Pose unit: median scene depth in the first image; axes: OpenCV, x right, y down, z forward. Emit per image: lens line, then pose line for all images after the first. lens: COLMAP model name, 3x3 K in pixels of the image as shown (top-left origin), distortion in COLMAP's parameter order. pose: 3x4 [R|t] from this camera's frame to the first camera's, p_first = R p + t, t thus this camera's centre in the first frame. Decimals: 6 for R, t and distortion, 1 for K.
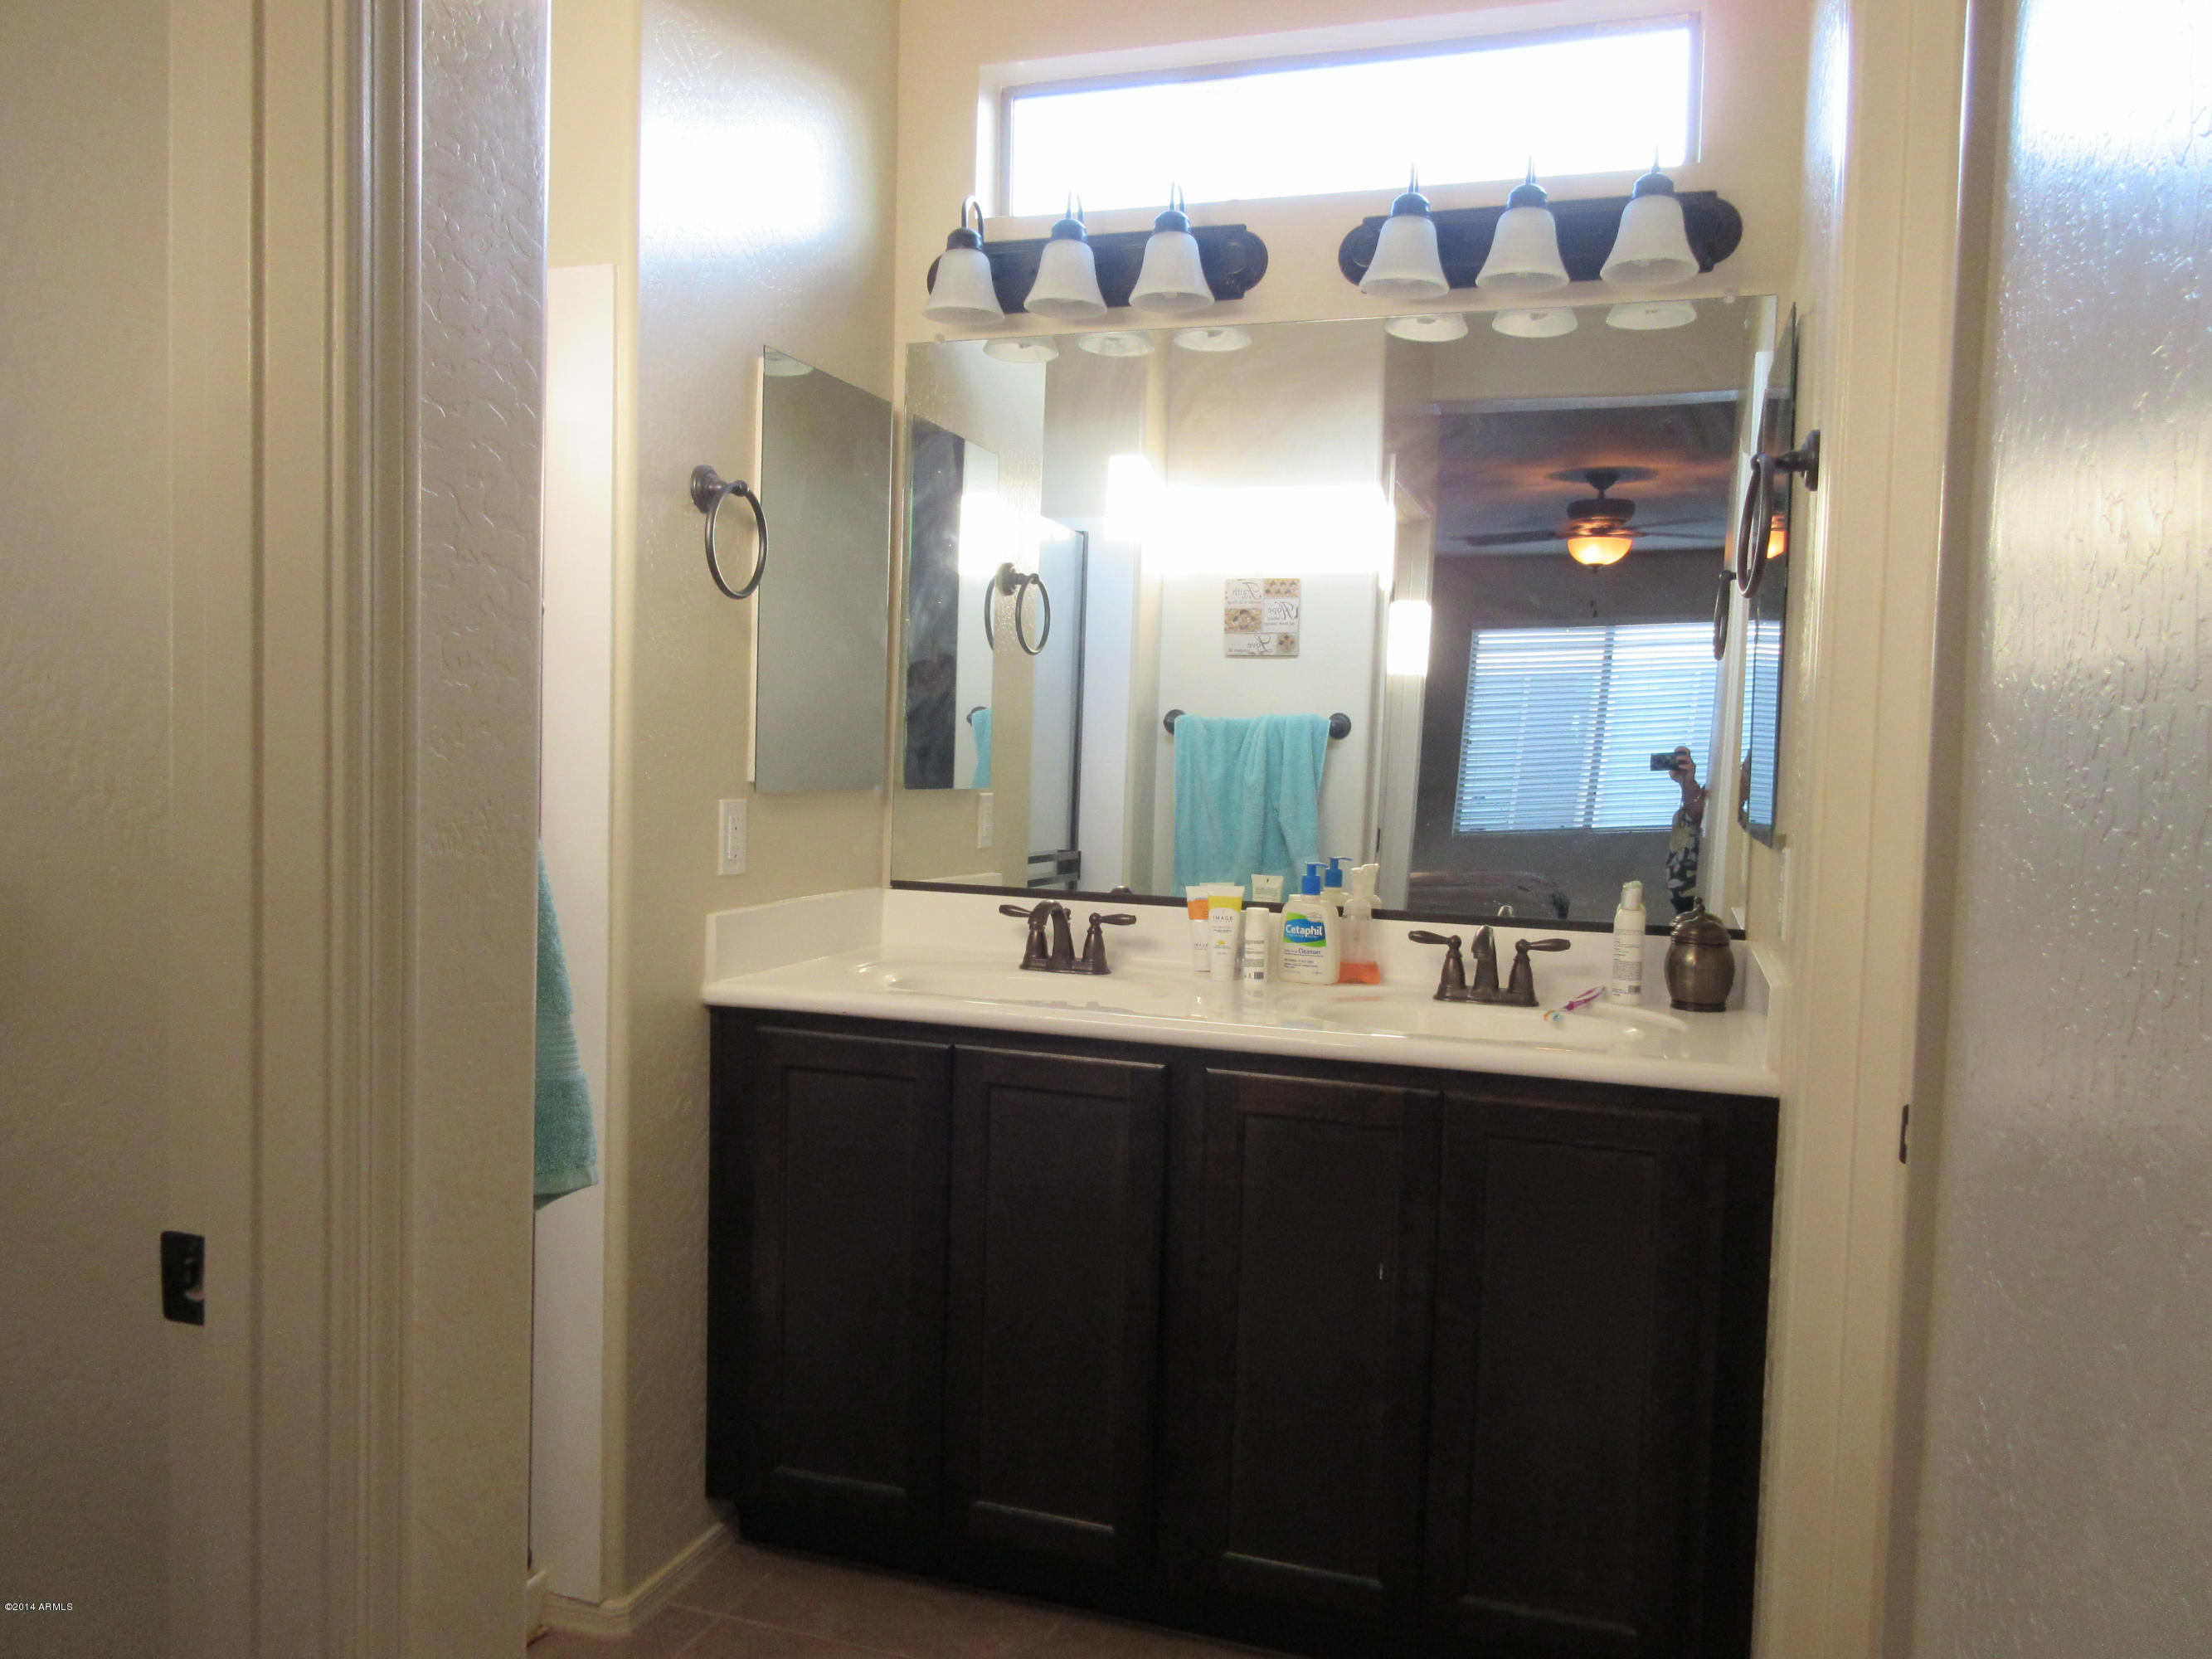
lens RADIAL K [[1650.7, 0, 1106.0], [0, 1650.7, 829.5], [0, 0, 1]] dist [-0.005241, 0.001036]
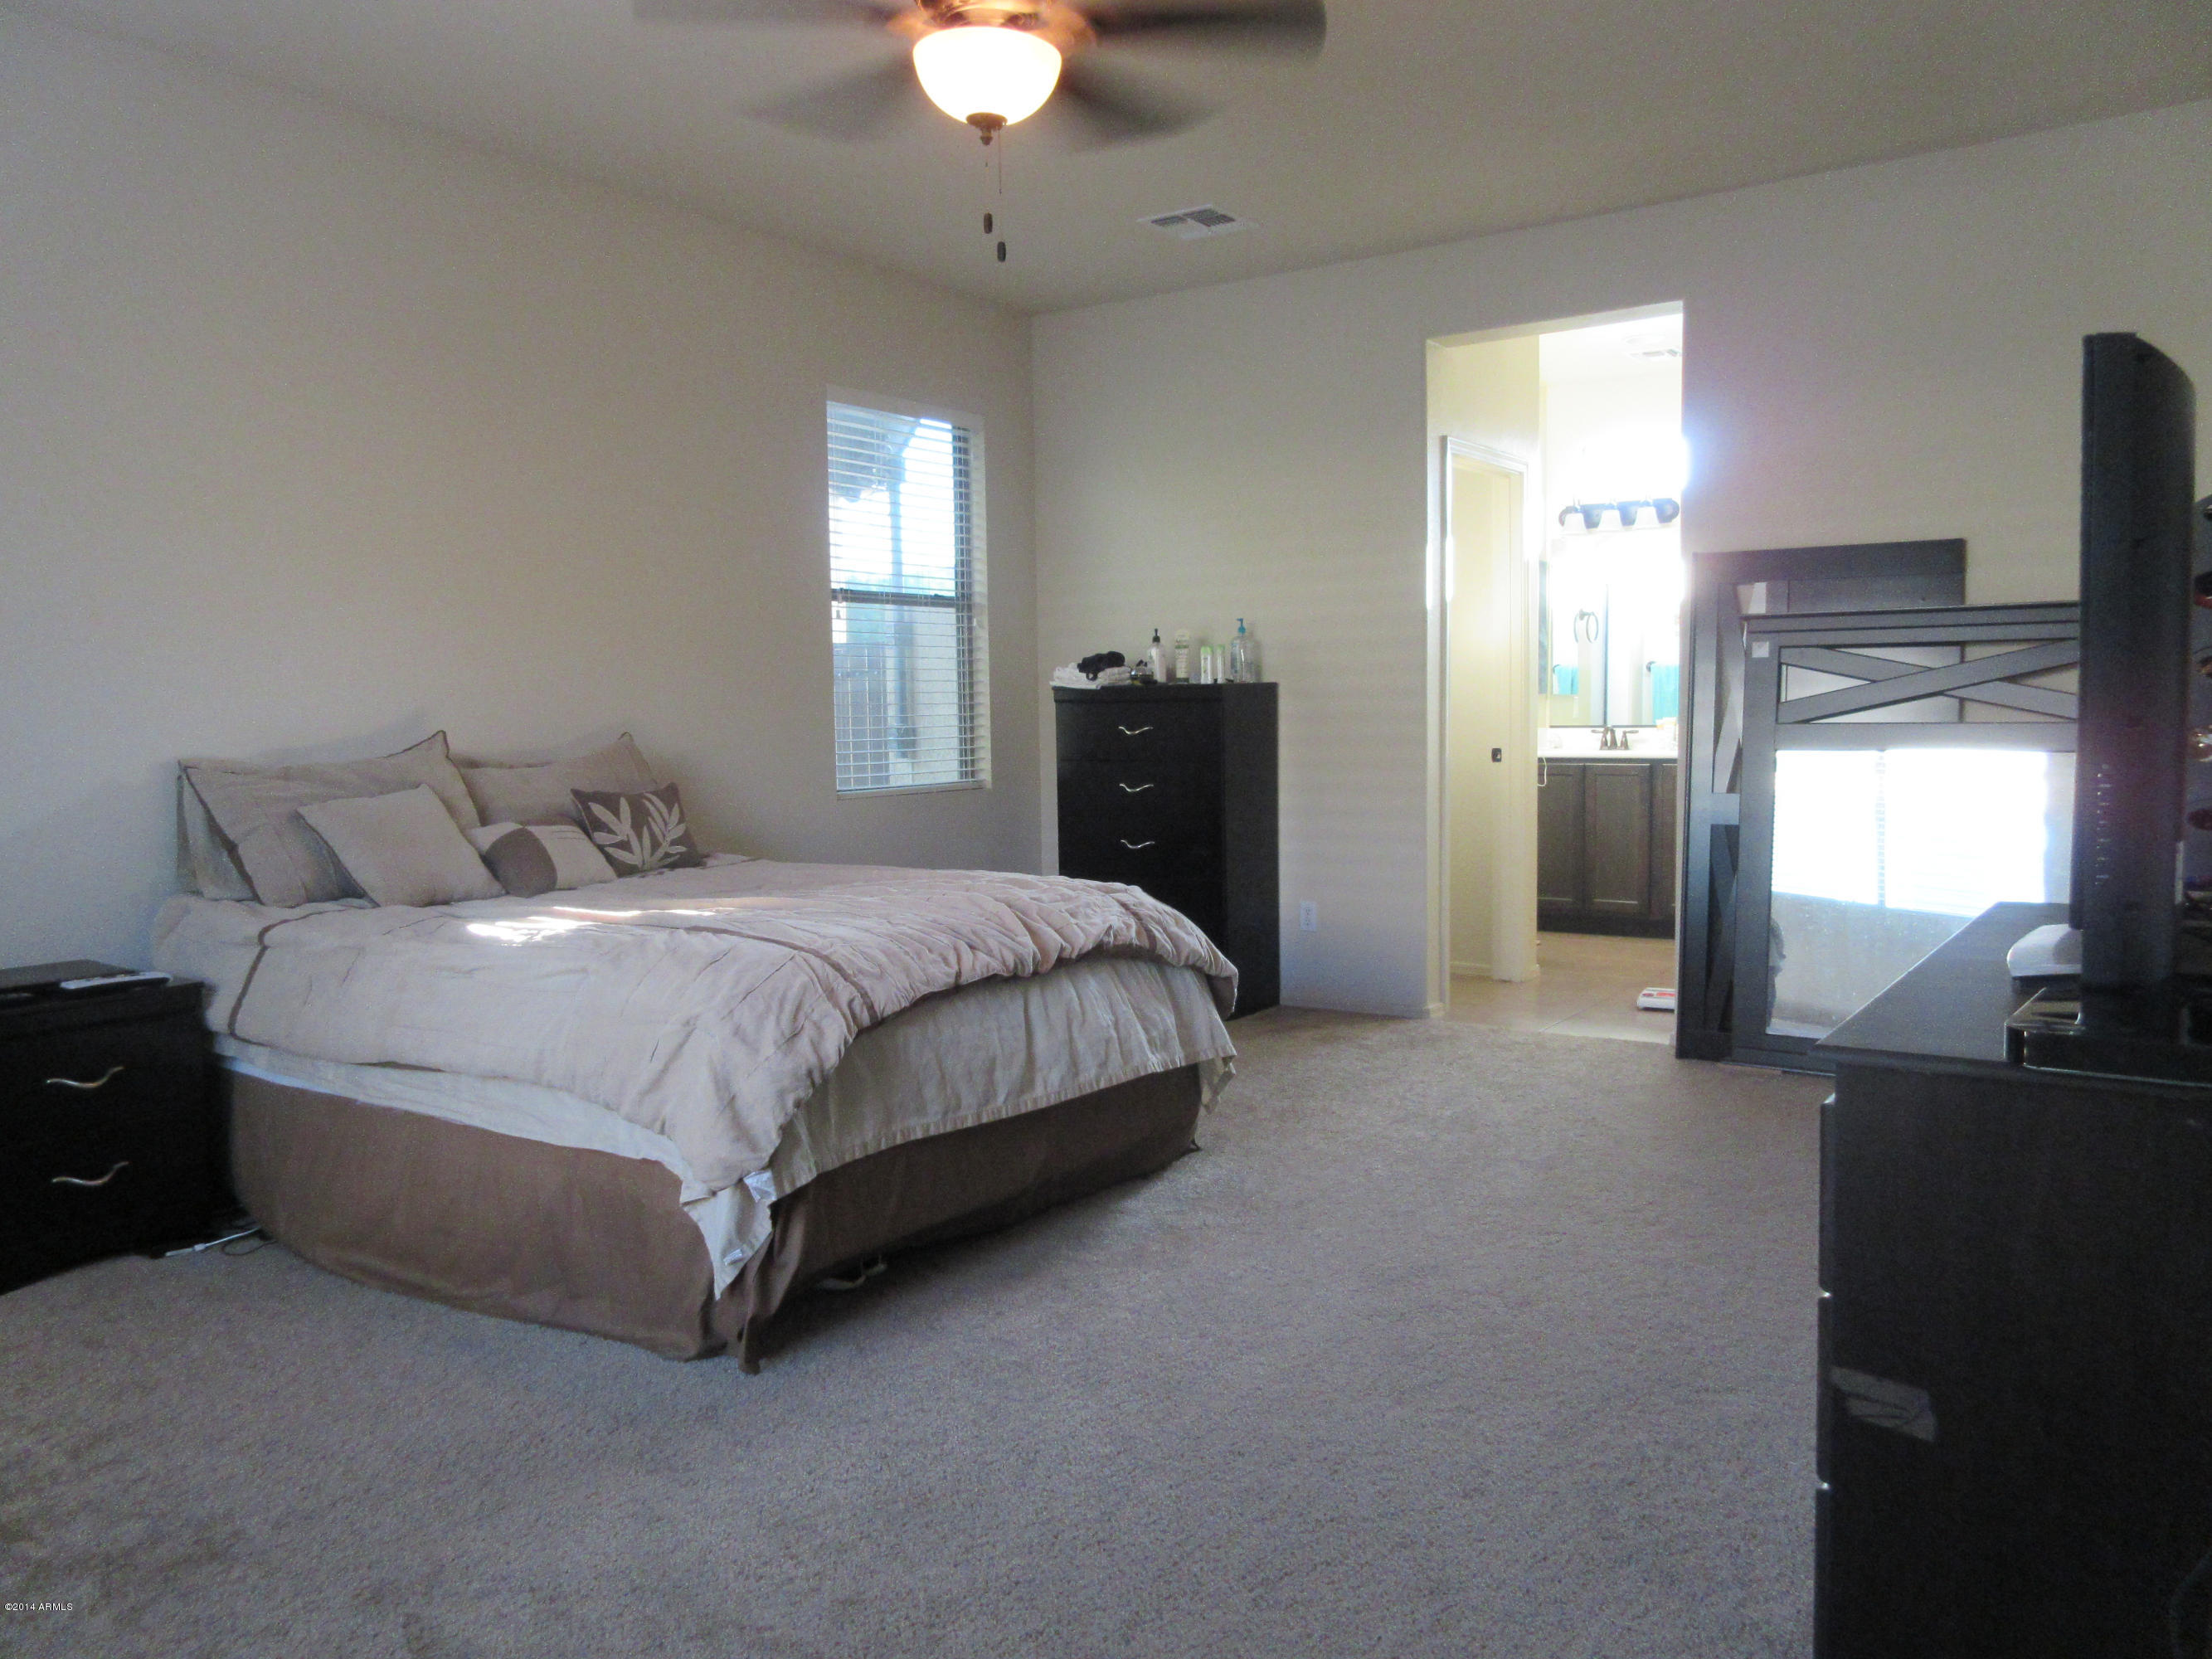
lens RADIAL K [[1650.7, 0, 1106.0], [0, 1650.7, 829.5], [0, 0, 1]] dist [-0.005241, 0.001036]
pose [[0.960803, -0.021863, -0.276368, -0.087505], [0.027547, 0.999481, 0.016703, 0.153389], [0.275859, -0.023661, 0.960907, -2.154924]]
